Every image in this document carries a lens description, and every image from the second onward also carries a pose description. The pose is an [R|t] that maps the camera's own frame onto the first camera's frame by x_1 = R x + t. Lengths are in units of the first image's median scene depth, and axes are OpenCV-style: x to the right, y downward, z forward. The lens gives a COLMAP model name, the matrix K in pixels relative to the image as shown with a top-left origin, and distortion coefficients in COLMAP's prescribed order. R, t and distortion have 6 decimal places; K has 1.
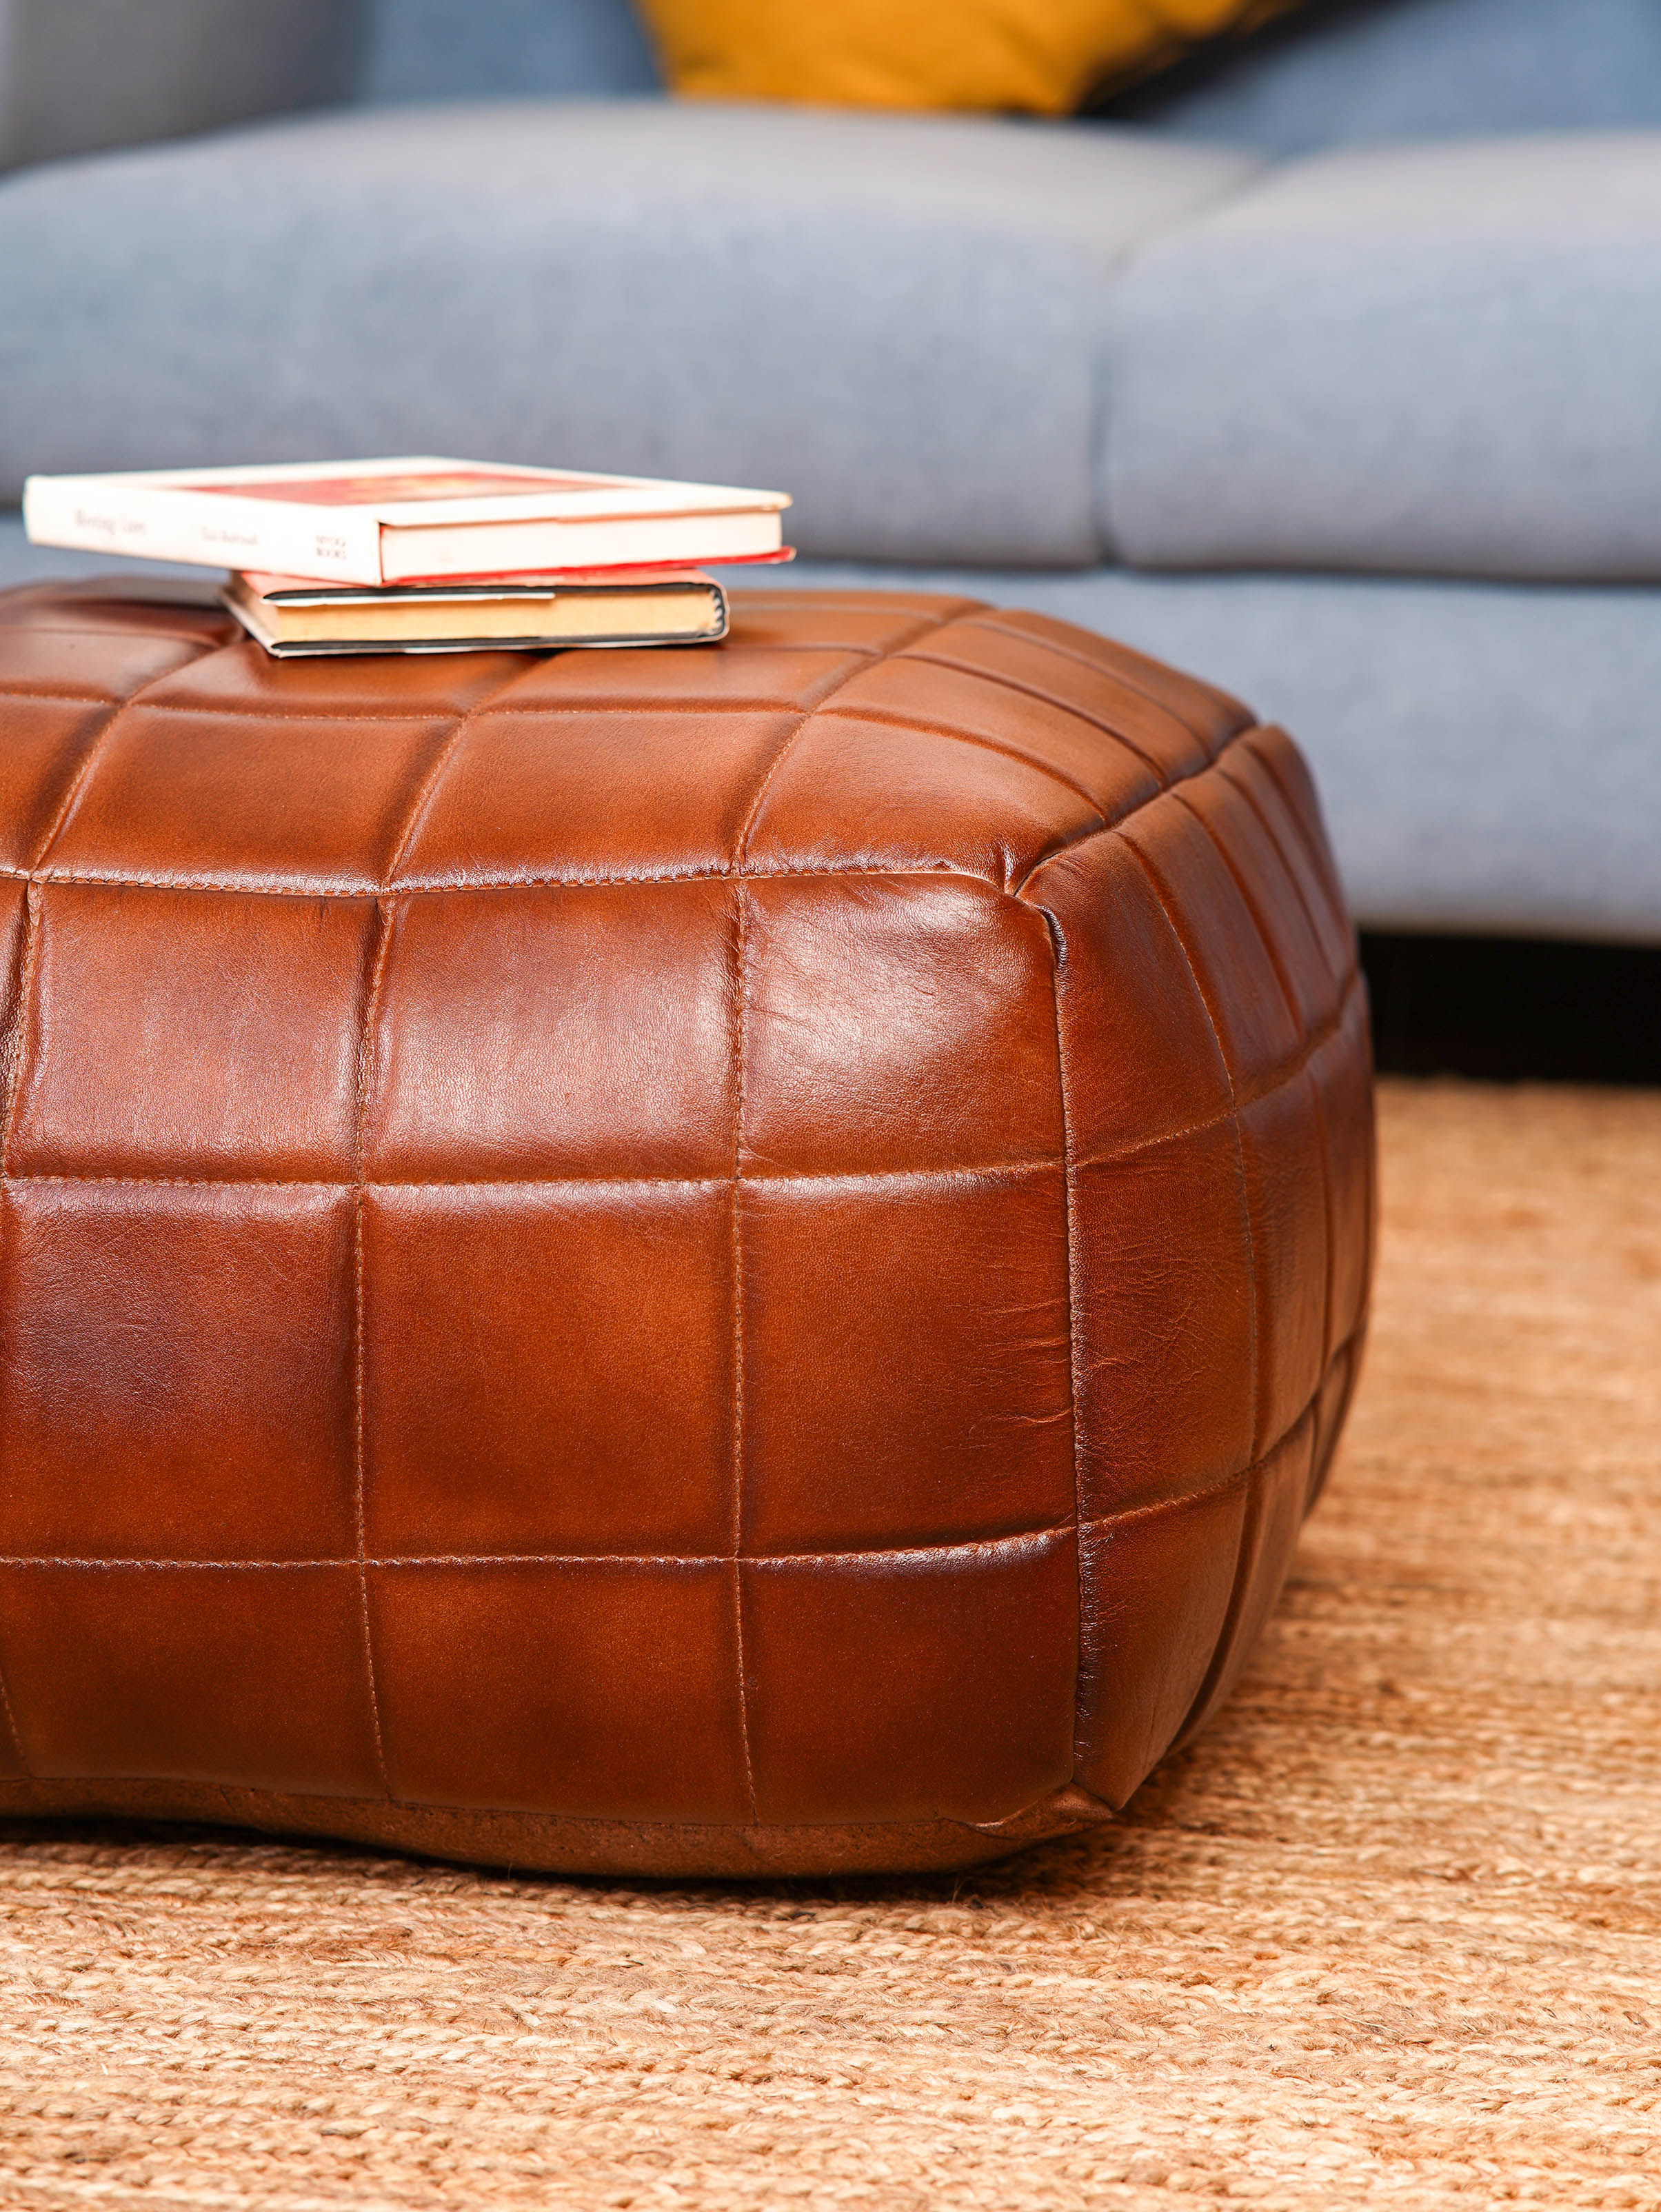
lens RADIAL K [[6782.8, 0, 823.3], [0, 6782.8, 1007.1], [0, 0, 1]] dist [0.595025, 0.000000]
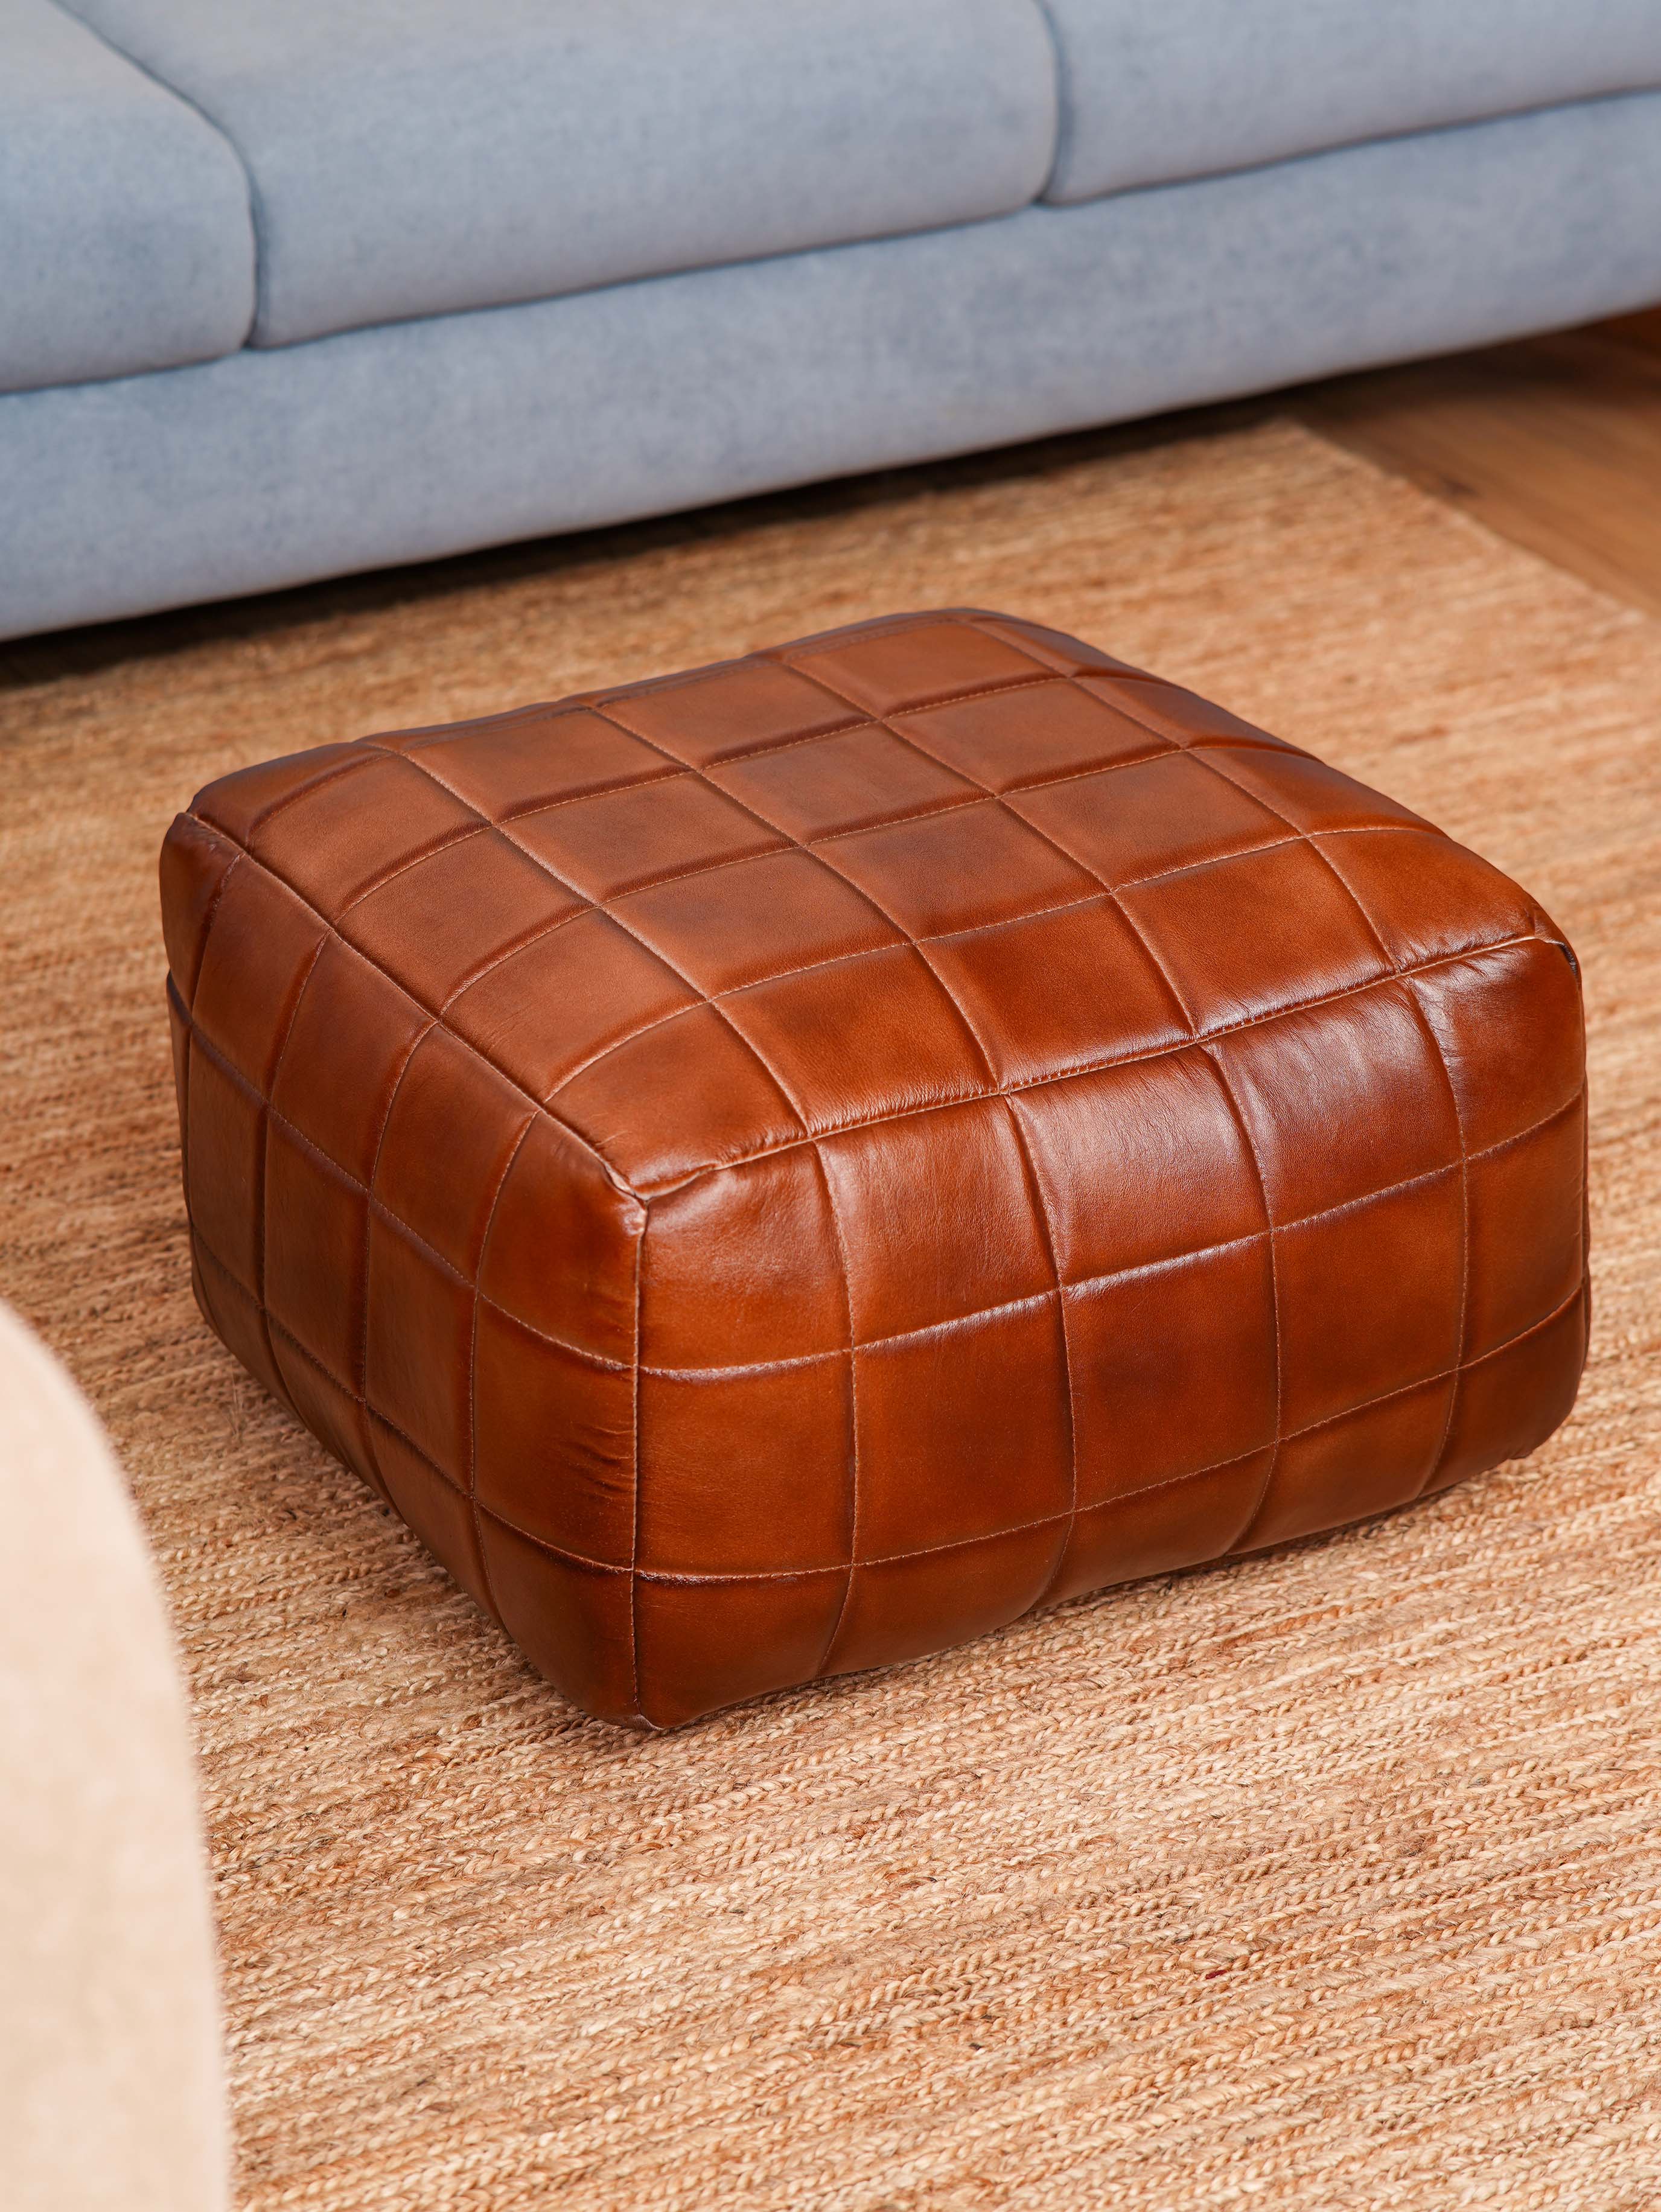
lens RADIAL K [[6105.8, 0, 827.9], [0, 6105.8, 1101.9], [0, 0, 1]] dist [0.524278, 0.000000]
pose [[0.755404, -0.306144, 0.579345, -0.956655], [0.127594, 0.935946, 0.328214, -0.479715], [-0.642716, -0.174013, 0.746080, 0.001377]]
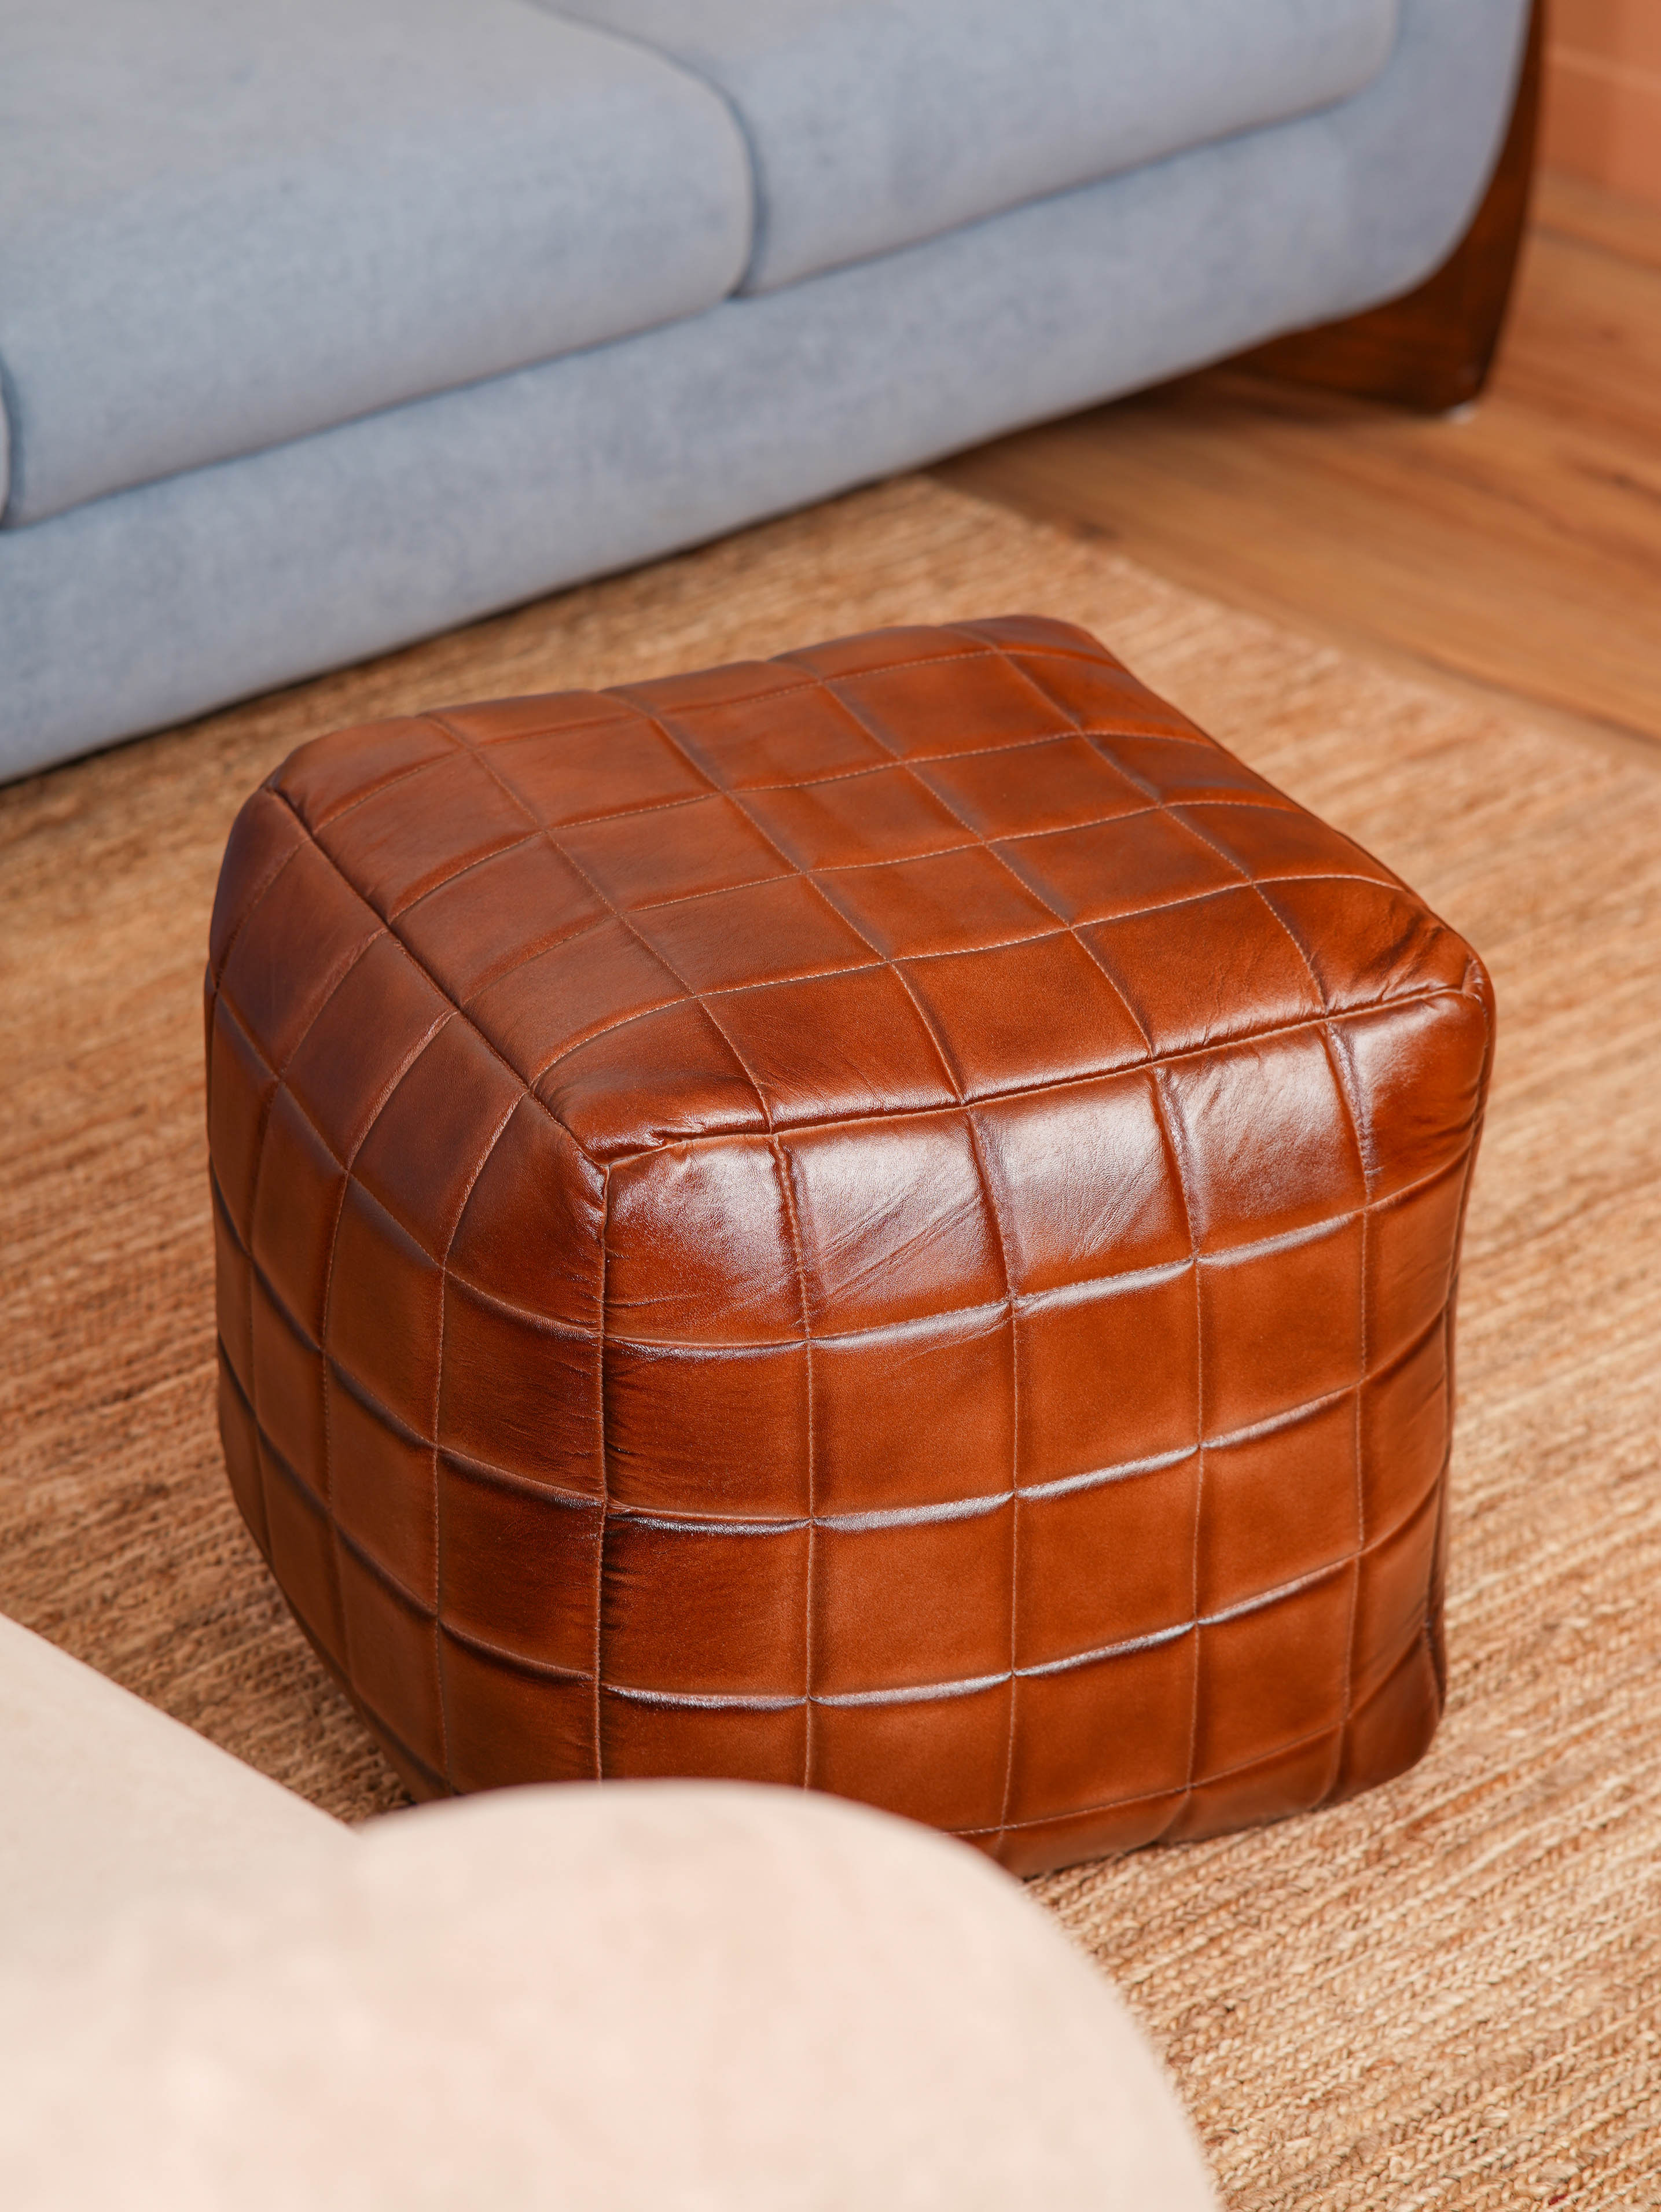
lens RADIAL K [[6106.5, 0, 822.2], [0, 6106.5, 1104.5], [0, 0, 1]] dist [0.524278, 0.000000]
pose [[0.596387, -0.397249, 0.697507, -1.101754], [0.156762, 0.909863, 0.384155, -0.598691], [-0.787241, -0.119763, 0.604903, 0.265491]]
